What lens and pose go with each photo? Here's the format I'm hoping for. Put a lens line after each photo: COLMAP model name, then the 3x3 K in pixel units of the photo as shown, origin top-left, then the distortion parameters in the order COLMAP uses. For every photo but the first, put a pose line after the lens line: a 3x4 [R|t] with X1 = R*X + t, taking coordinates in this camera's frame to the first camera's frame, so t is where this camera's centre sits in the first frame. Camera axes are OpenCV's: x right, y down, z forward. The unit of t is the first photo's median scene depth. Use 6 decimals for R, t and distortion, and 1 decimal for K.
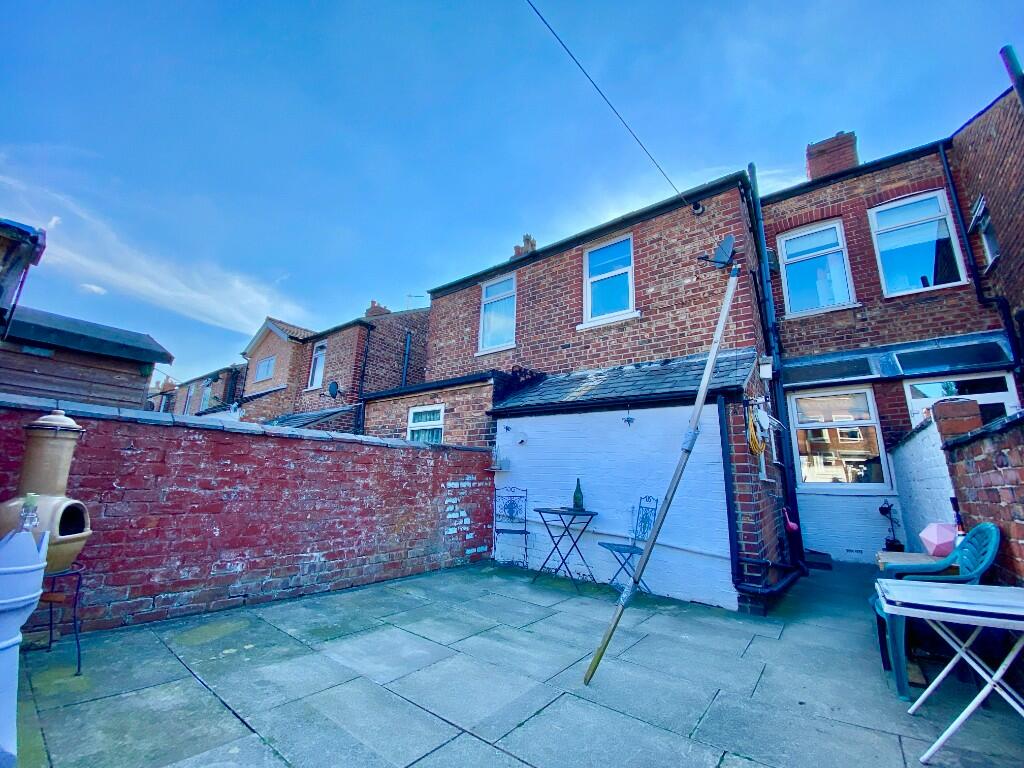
lens RADIAL K [[417.5, 0, 496.4], [0, 417.5, 382.7], [0, 0, 1]] dist [-0.028449, -0.000160]
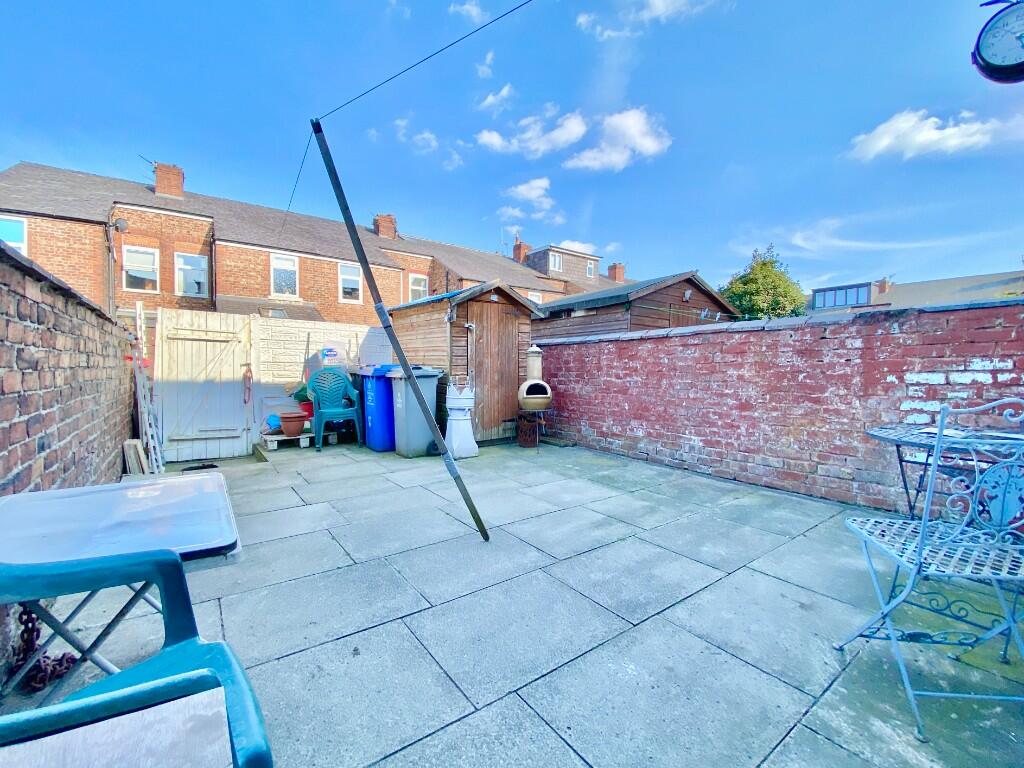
lens RADIAL K [[417.5, 0, 496.4], [0, 417.5, 382.7], [0, 0, 1]] dist [-0.028449, -0.000160]
pose [[-0.277517, 0.007686, -0.960690, 0.781454], [0.210104, 0.976248, -0.052883, 0.223046], [0.937465, -0.216521, -0.272541, 0.851243]]
